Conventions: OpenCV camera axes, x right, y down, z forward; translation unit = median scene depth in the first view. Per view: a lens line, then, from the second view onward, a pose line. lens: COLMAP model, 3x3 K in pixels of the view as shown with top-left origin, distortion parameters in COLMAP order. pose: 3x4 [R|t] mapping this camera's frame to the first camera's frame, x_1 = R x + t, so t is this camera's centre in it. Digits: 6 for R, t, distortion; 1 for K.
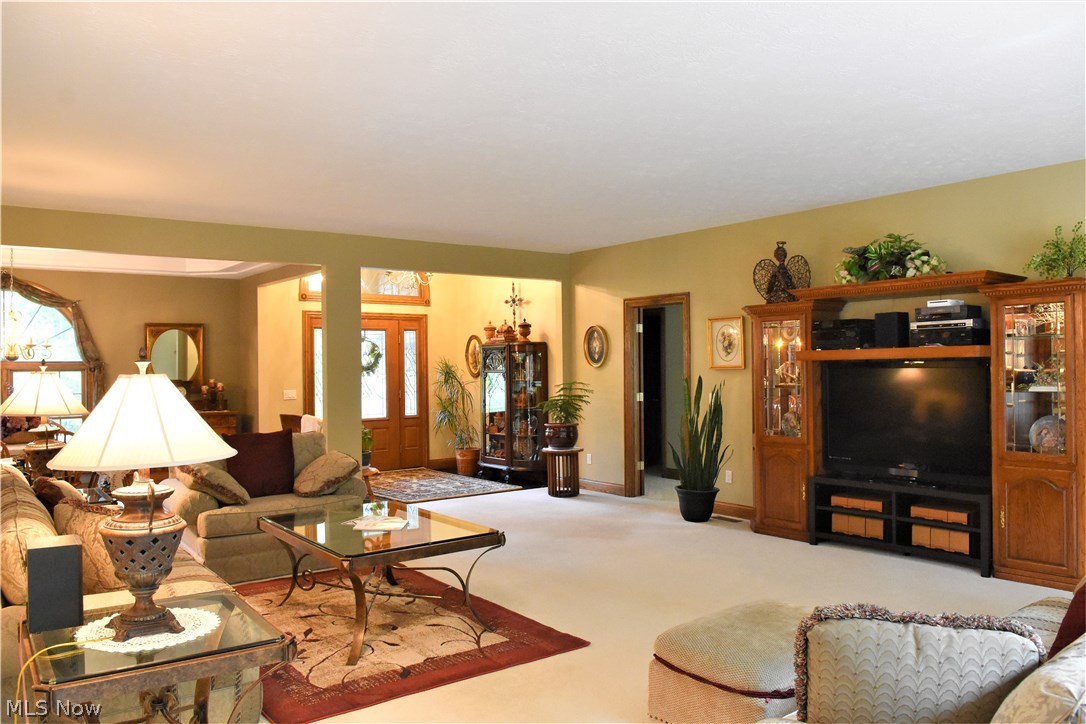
lens RADIAL K [[800.7, 0, 543.0], [0, 800.7, 362.0], [0, 0, 1]] dist [-0.099985, -0.000186]
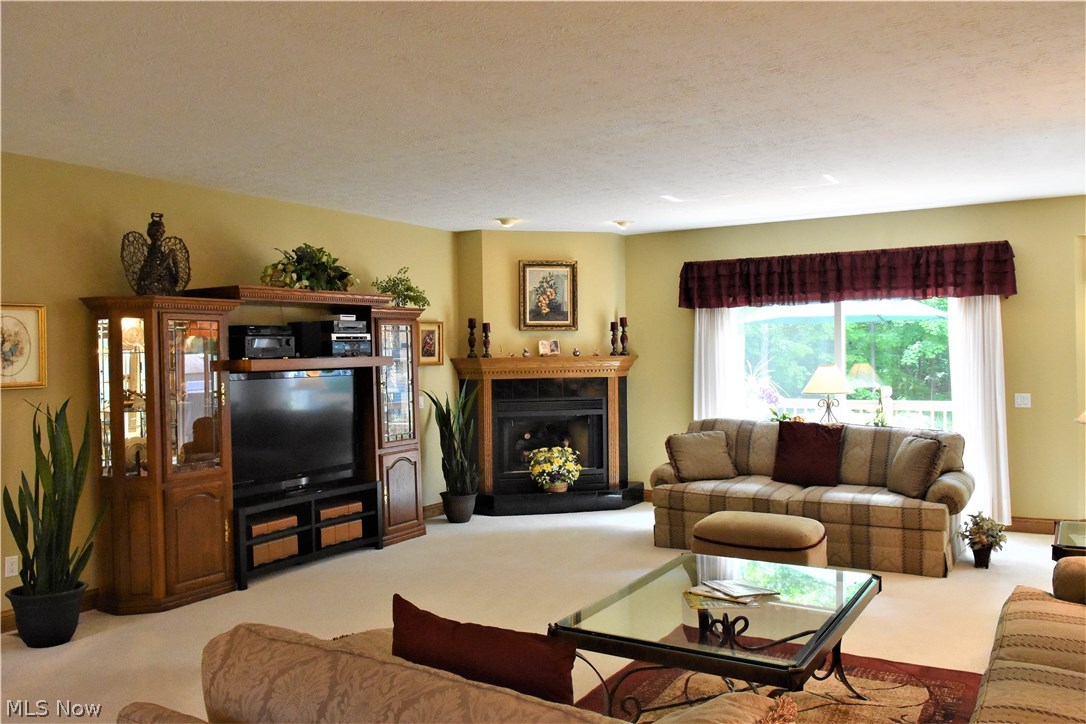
lens RADIAL K [[863.2, 0, 543.0], [0, 863.2, 362.0], [0, 0, 1]] dist [-0.003416, -0.001486]
pose [[-0.366674, -0.002141, 0.930347, -0.677264], [0.009171, 0.999940, 0.005916, -0.015831], [-0.930304, 0.010702, -0.366632, 1.104534]]
